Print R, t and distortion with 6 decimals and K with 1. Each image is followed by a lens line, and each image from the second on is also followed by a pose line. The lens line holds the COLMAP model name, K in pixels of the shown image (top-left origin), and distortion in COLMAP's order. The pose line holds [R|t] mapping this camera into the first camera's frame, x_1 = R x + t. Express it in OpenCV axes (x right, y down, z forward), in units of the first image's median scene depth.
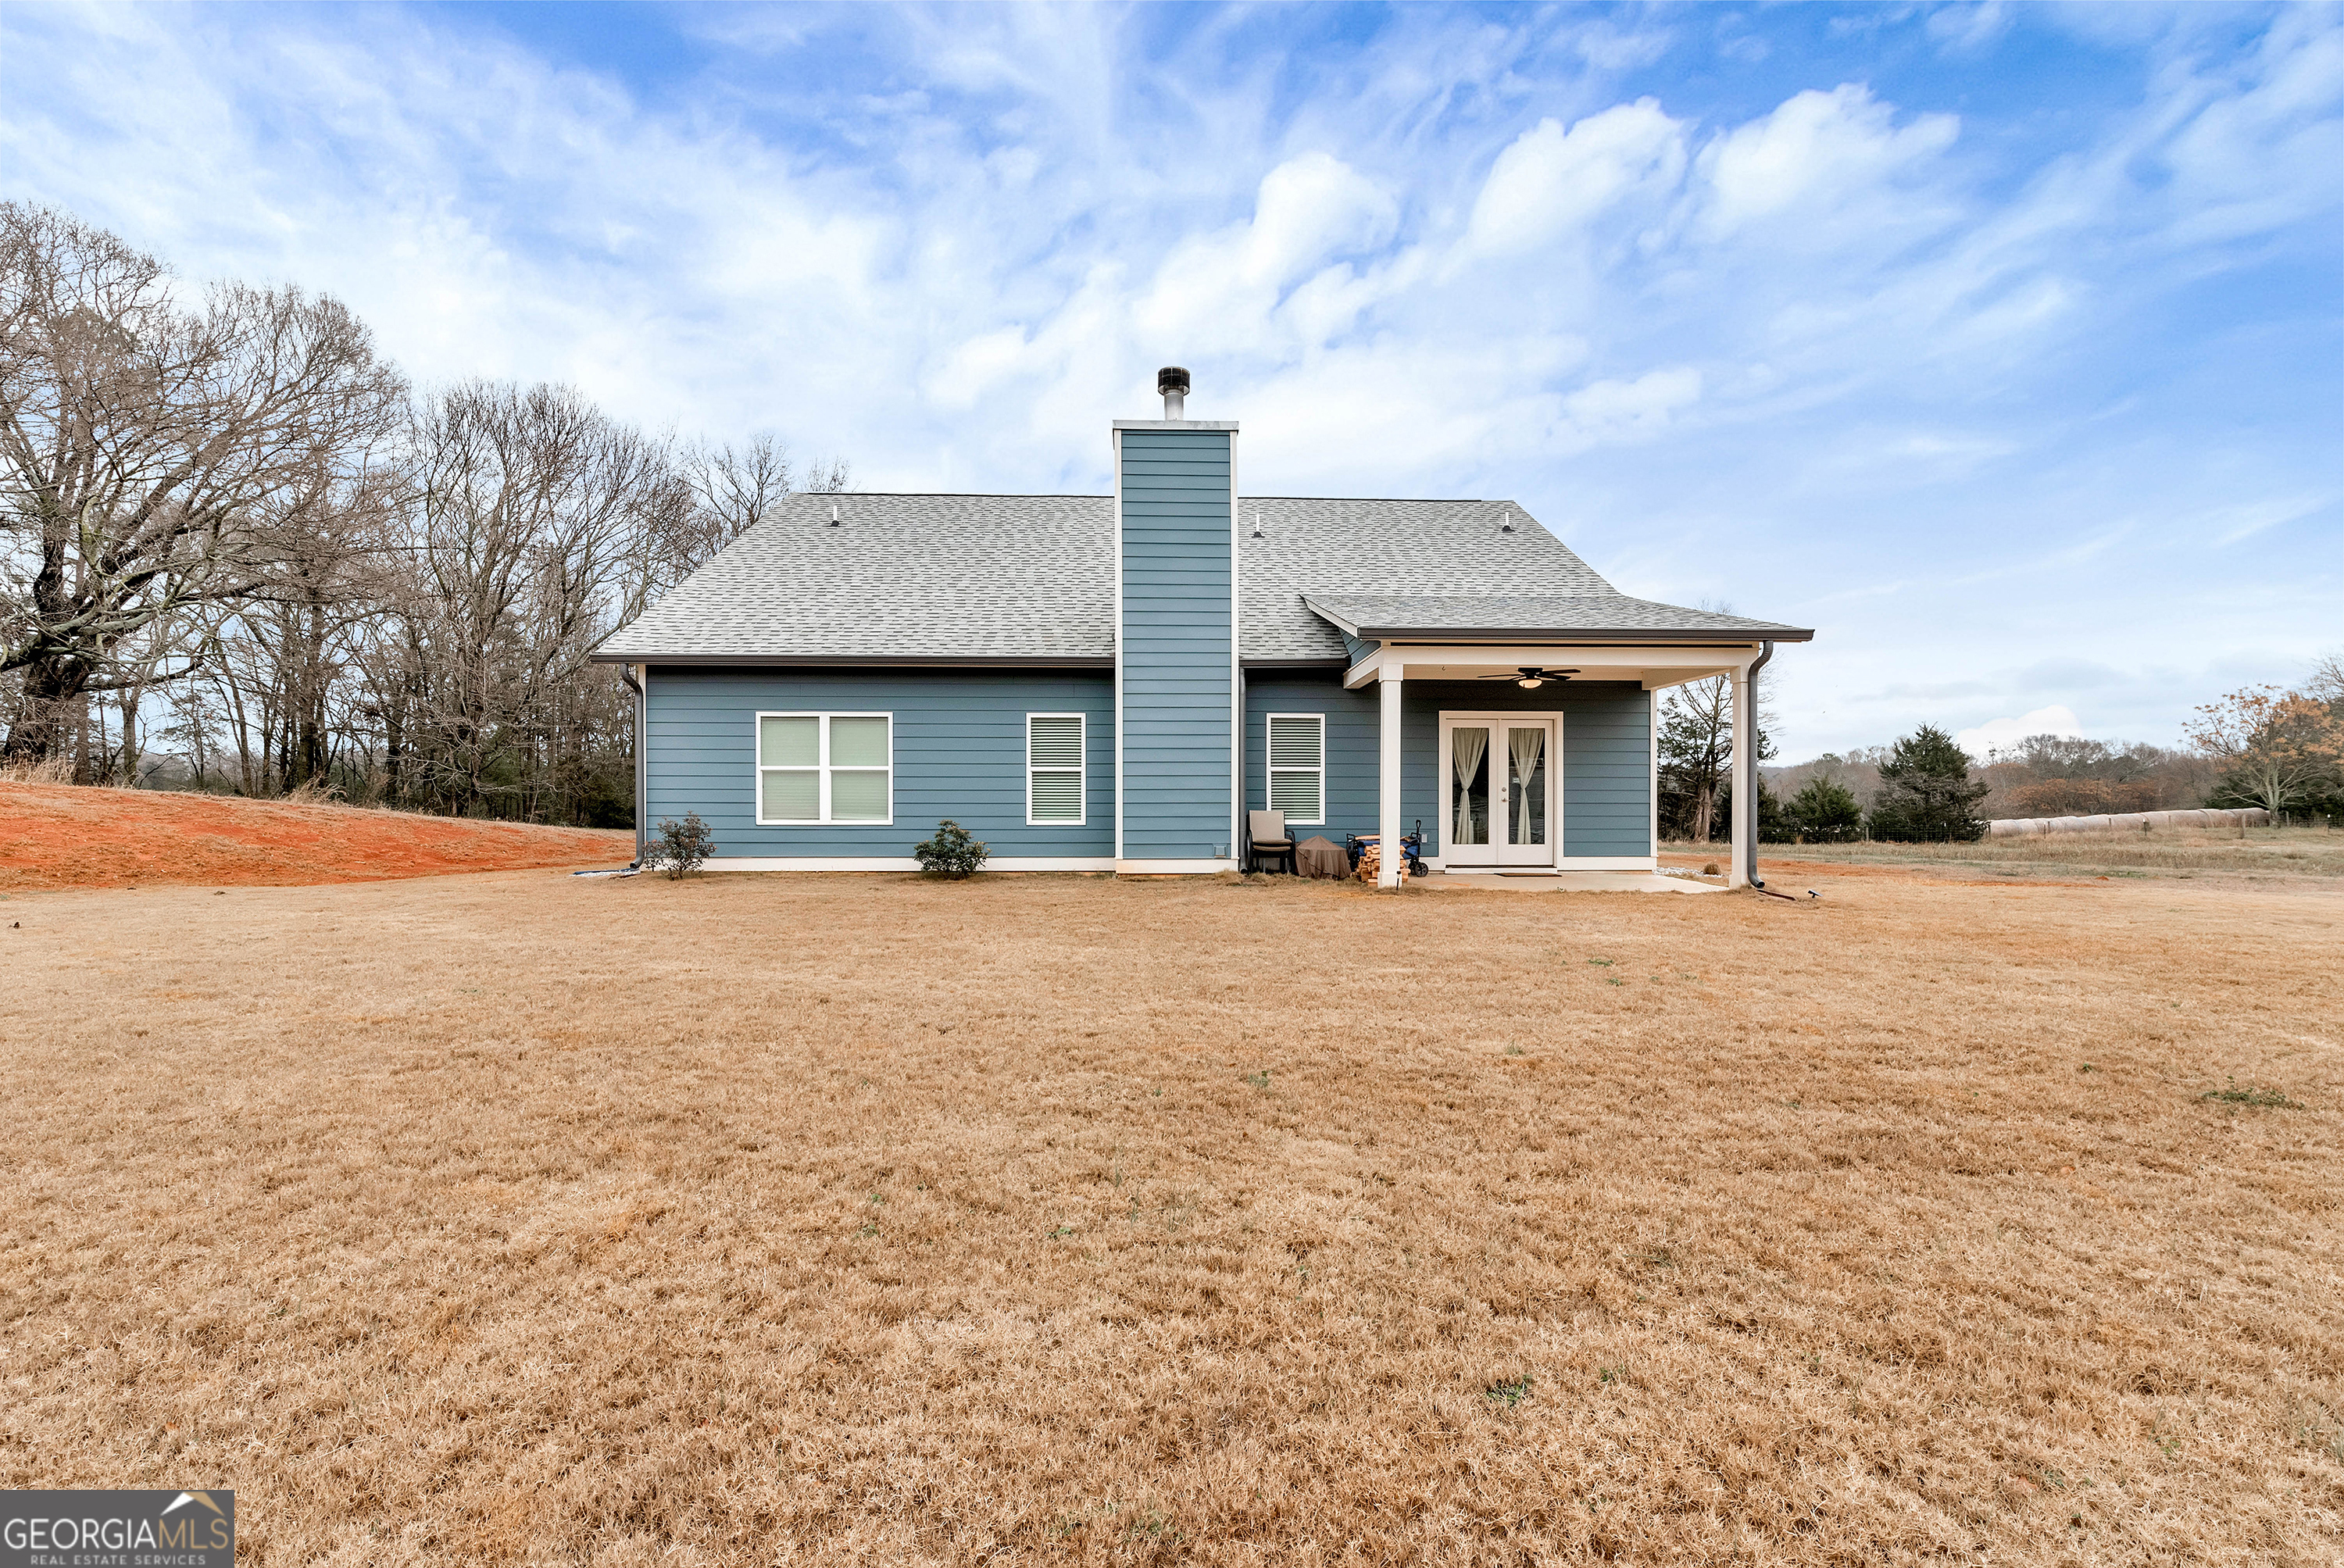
lens RADIAL K [[1053.0, 0, 1170.4], [0, 1053.0, 785.6], [0, 0, 1]] dist [-0.002368, -0.001093]
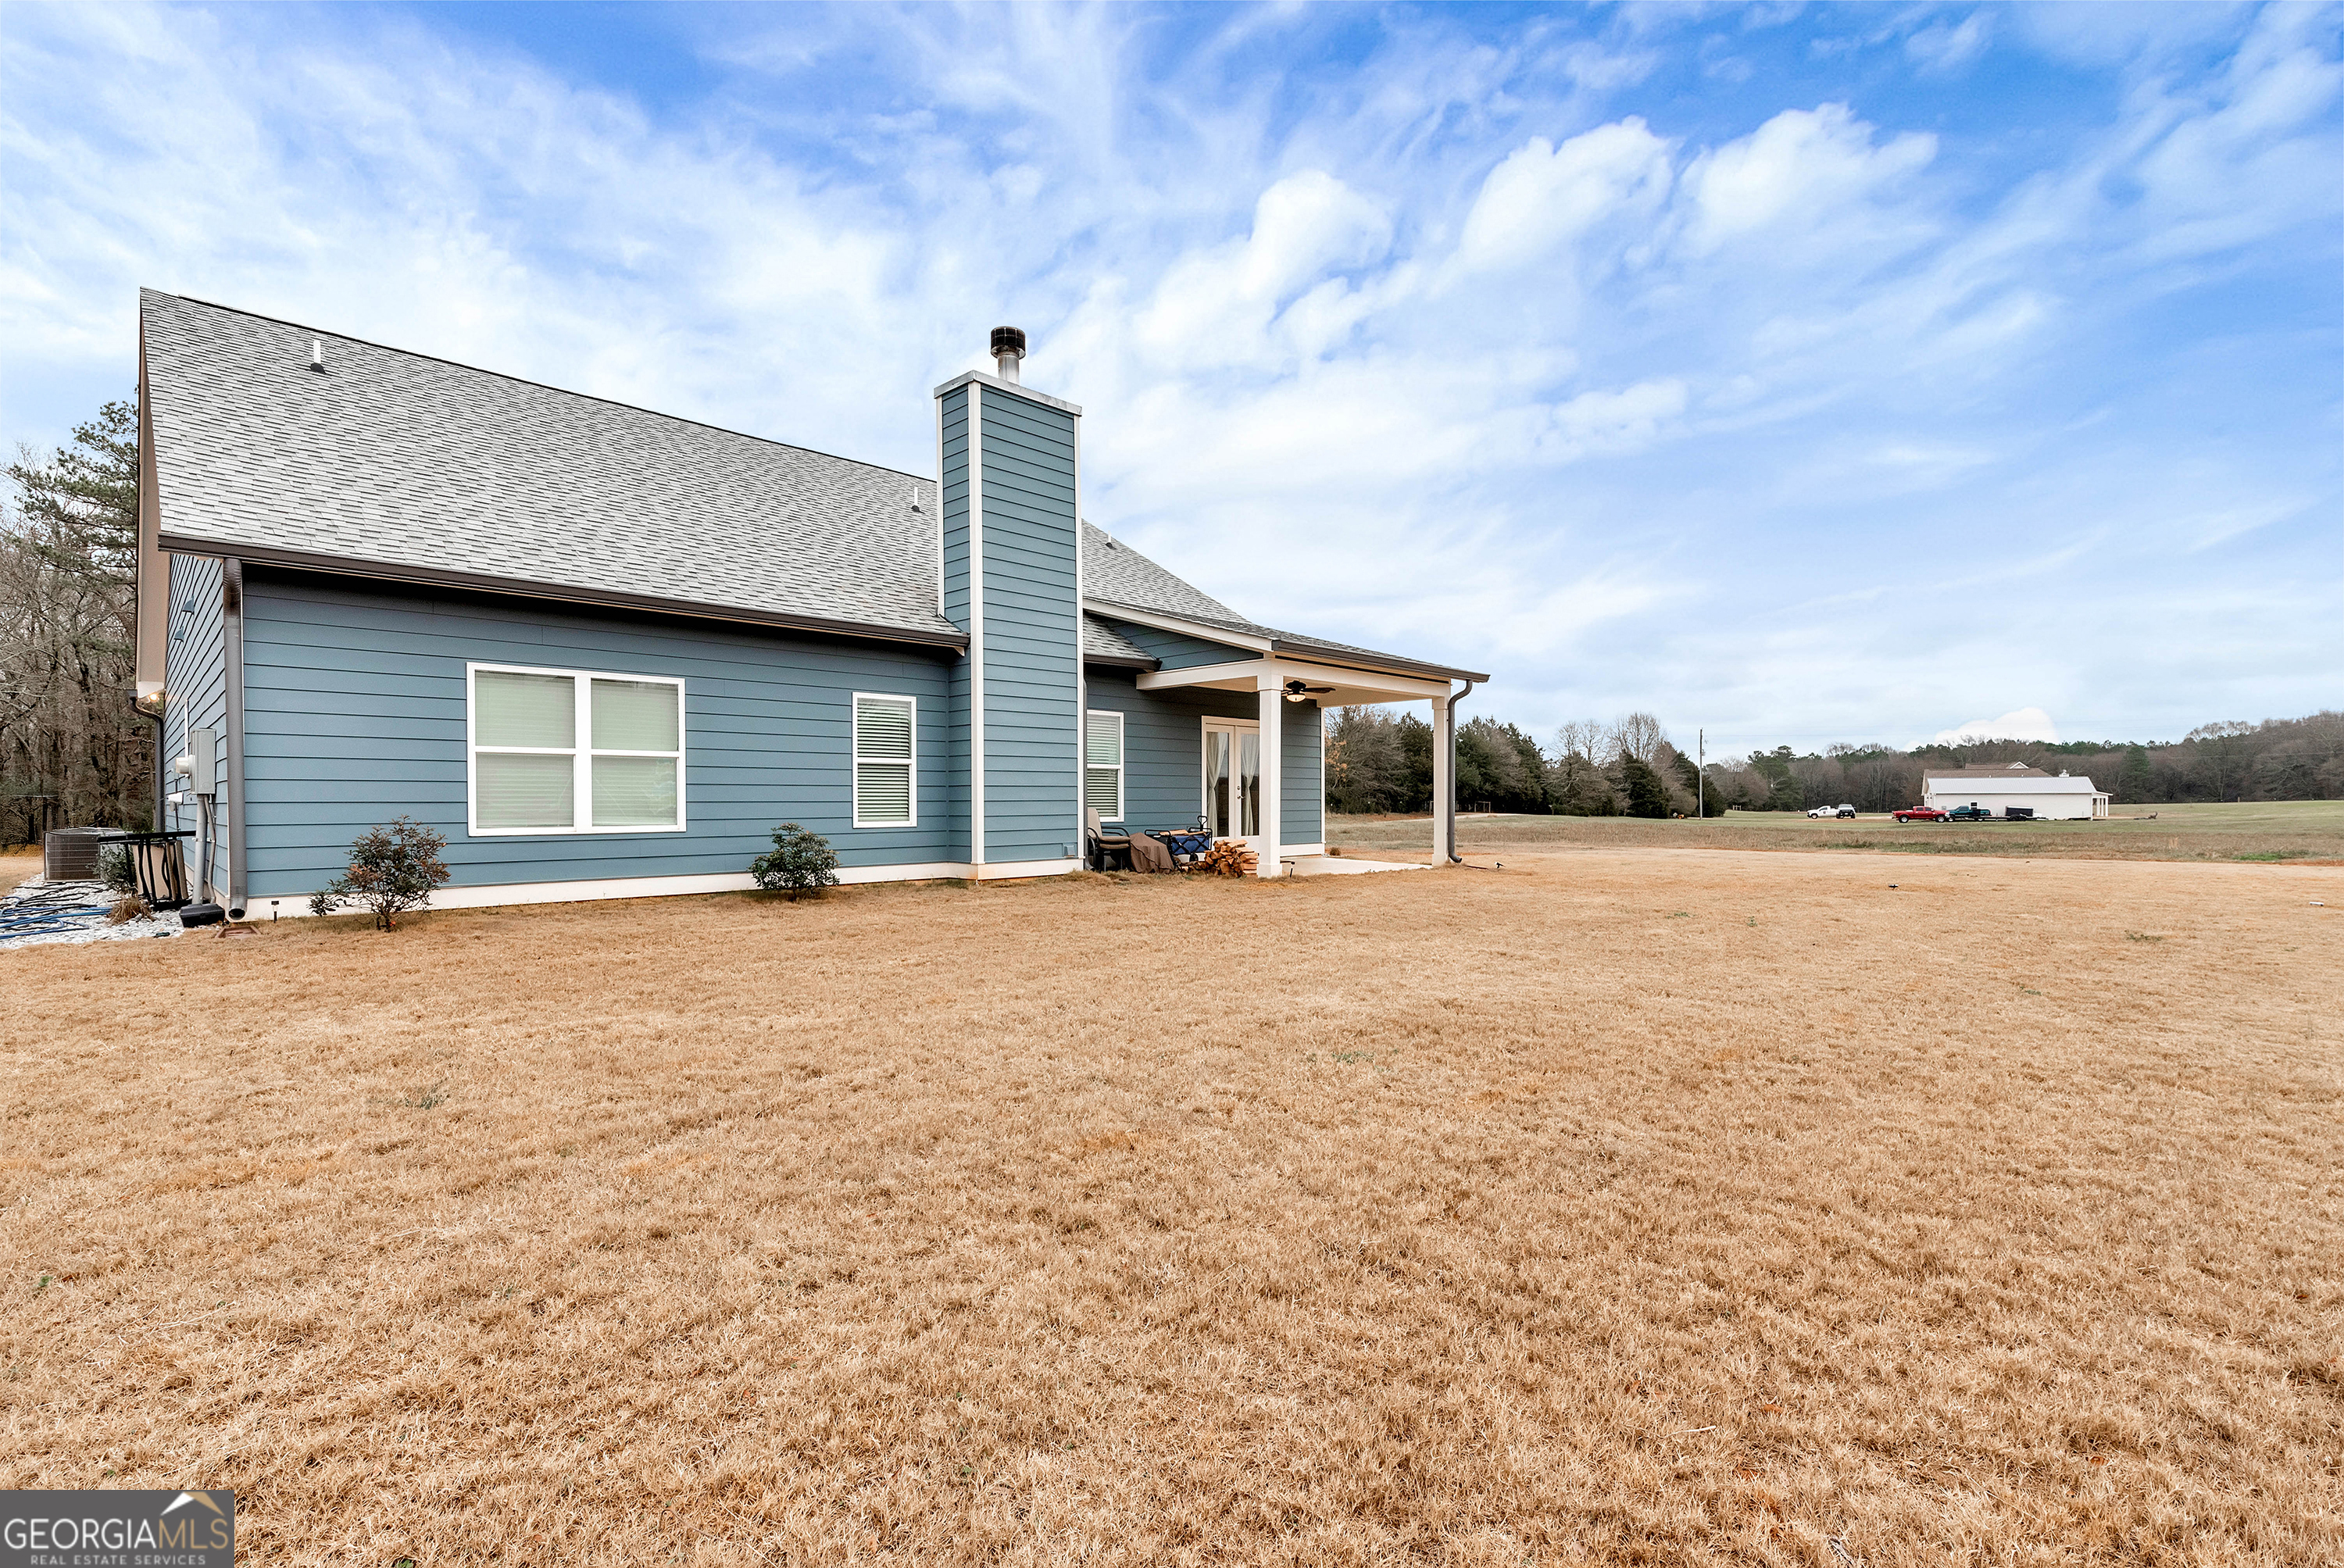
lens RADIAL K [[1053.0, 0, 1190.1], [0, 1053.0, 799.4], [0, 0, 1]] dist [-0.002368, -0.001093]
pose [[0.719563, -0.002266, 0.694424, -0.533607], [-0.002803, 0.999977, 0.006167, 0.009416], [-0.694422, -0.006384, 0.719540, 0.230411]]
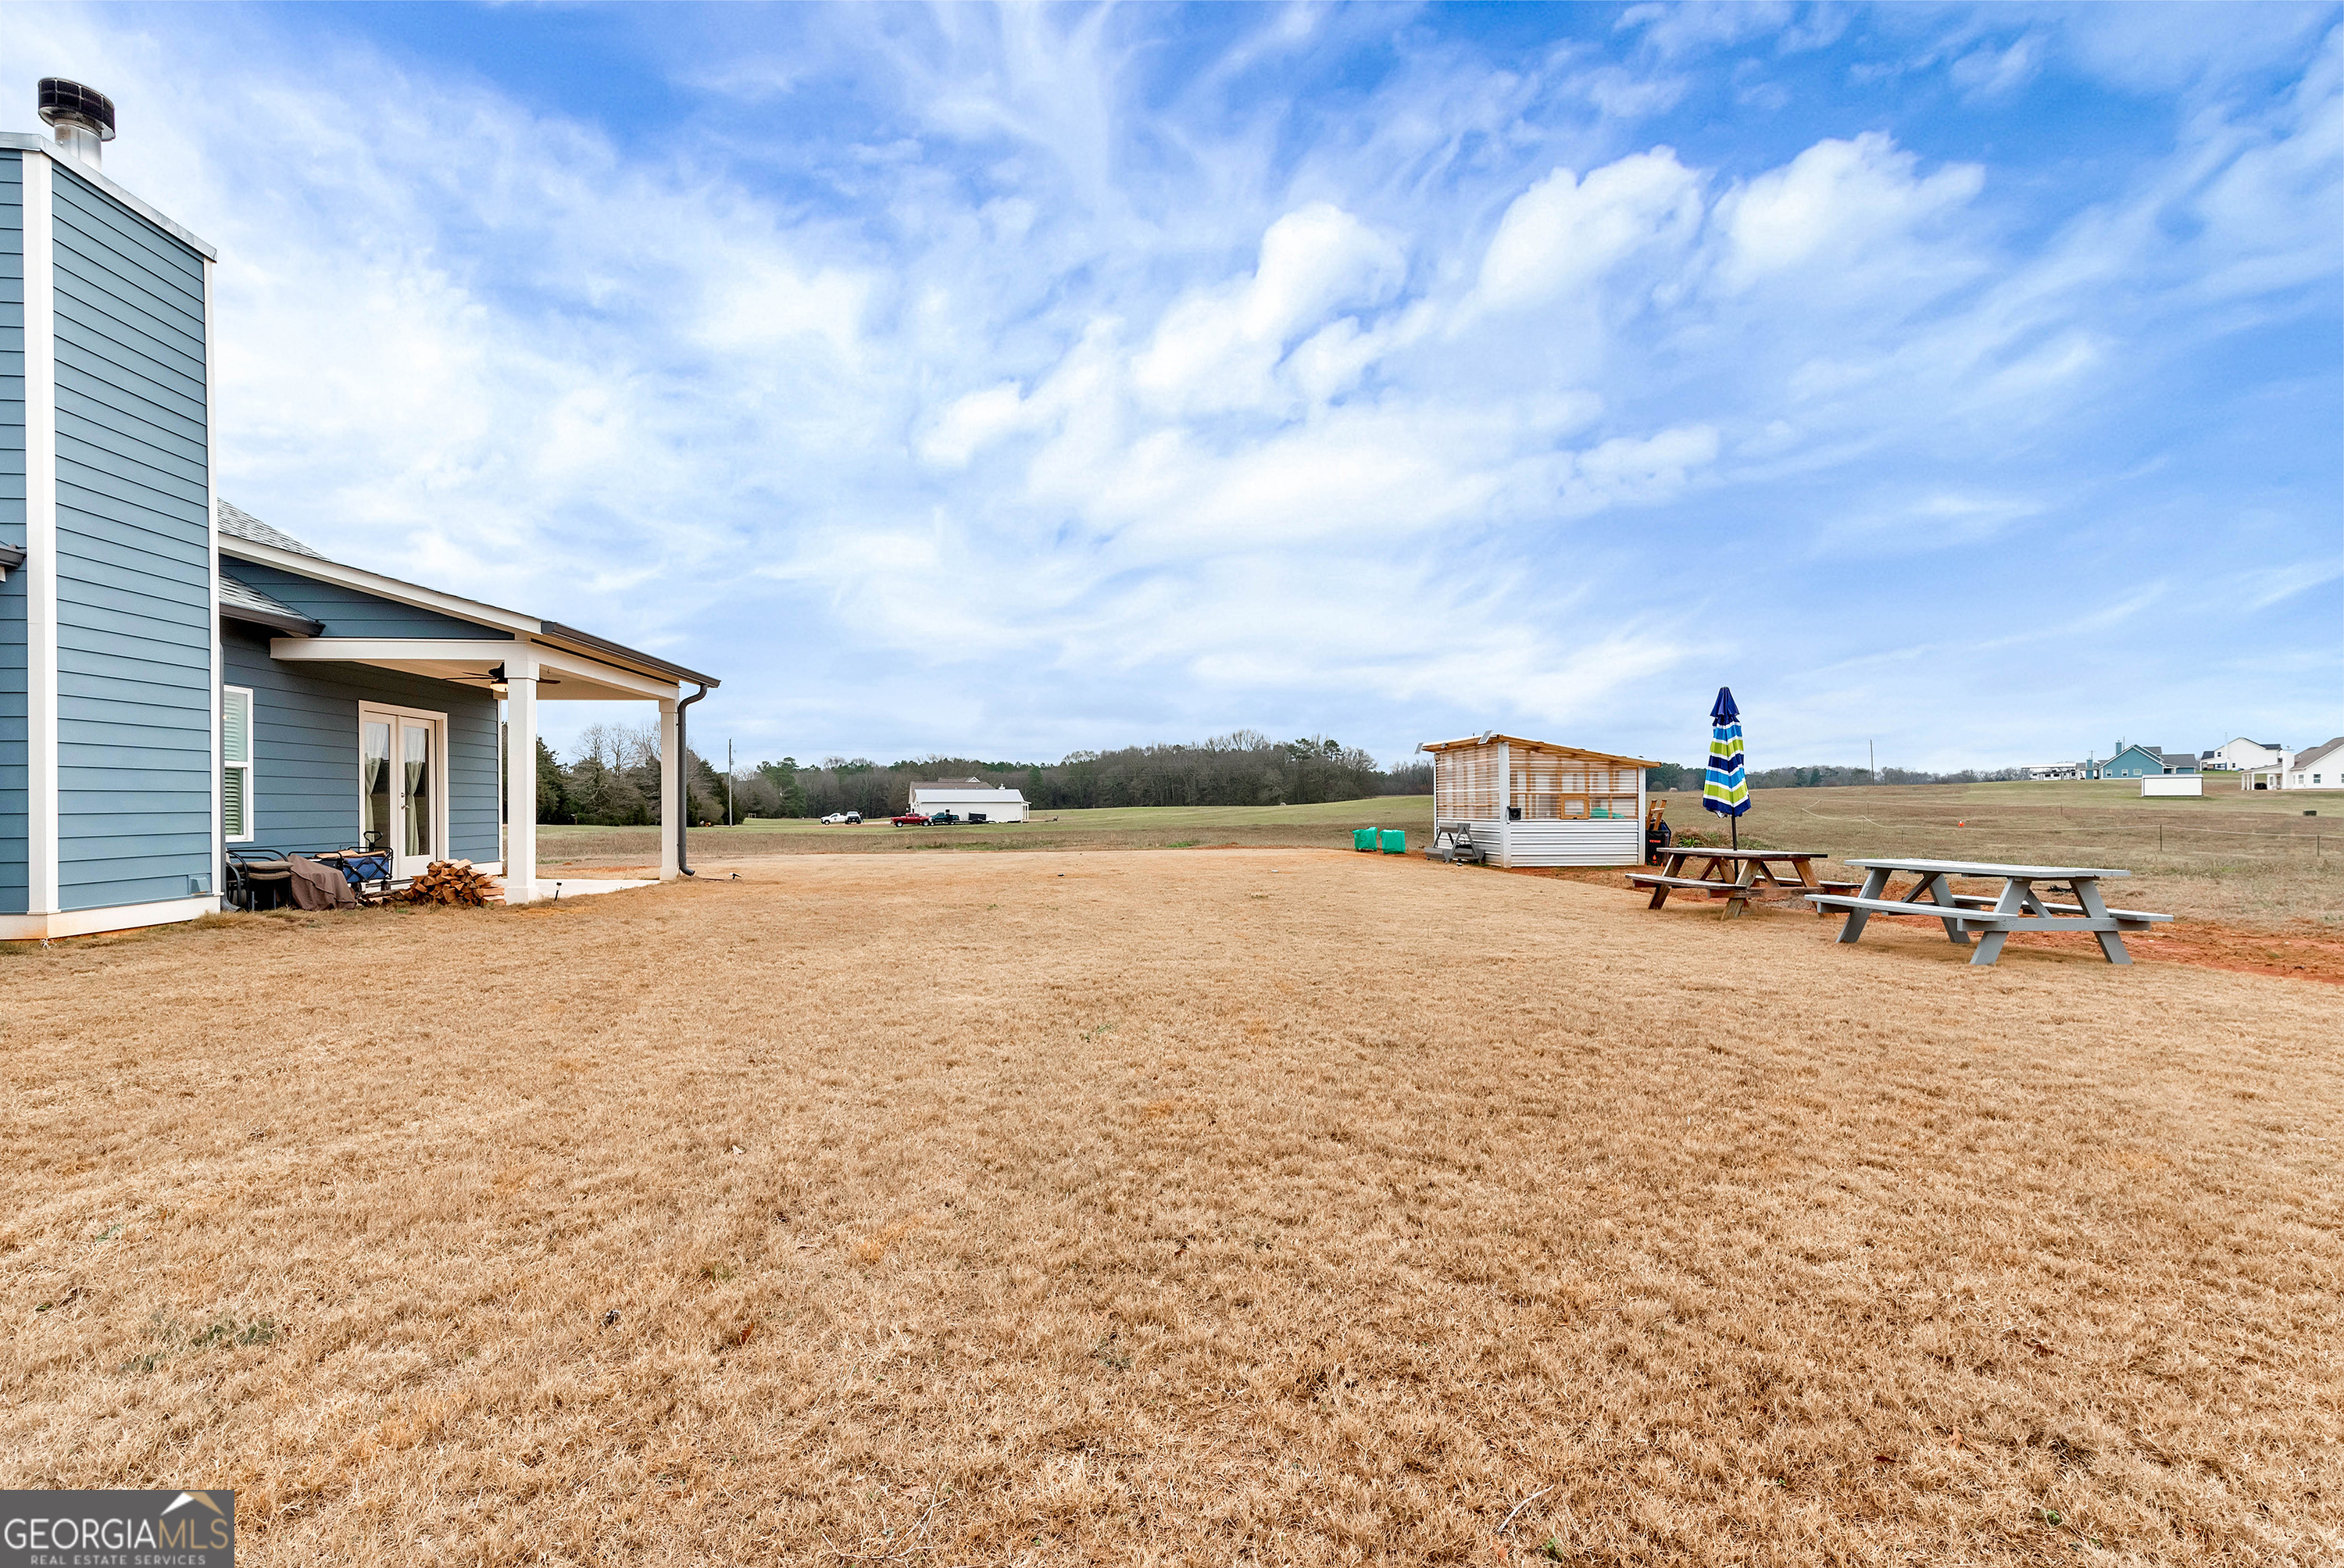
lens RADIAL K [[1053.0, 0, 1186.1], [0, 1053.0, 806.6], [0, 0, 1]] dist [-0.002368, -0.001093]
pose [[-0.074134, -0.002442, 0.997245, -0.650776], [-0.003839, 0.999990, 0.002163, 0.008984], [-0.997241, -0.003668, -0.074143, 0.424027]]
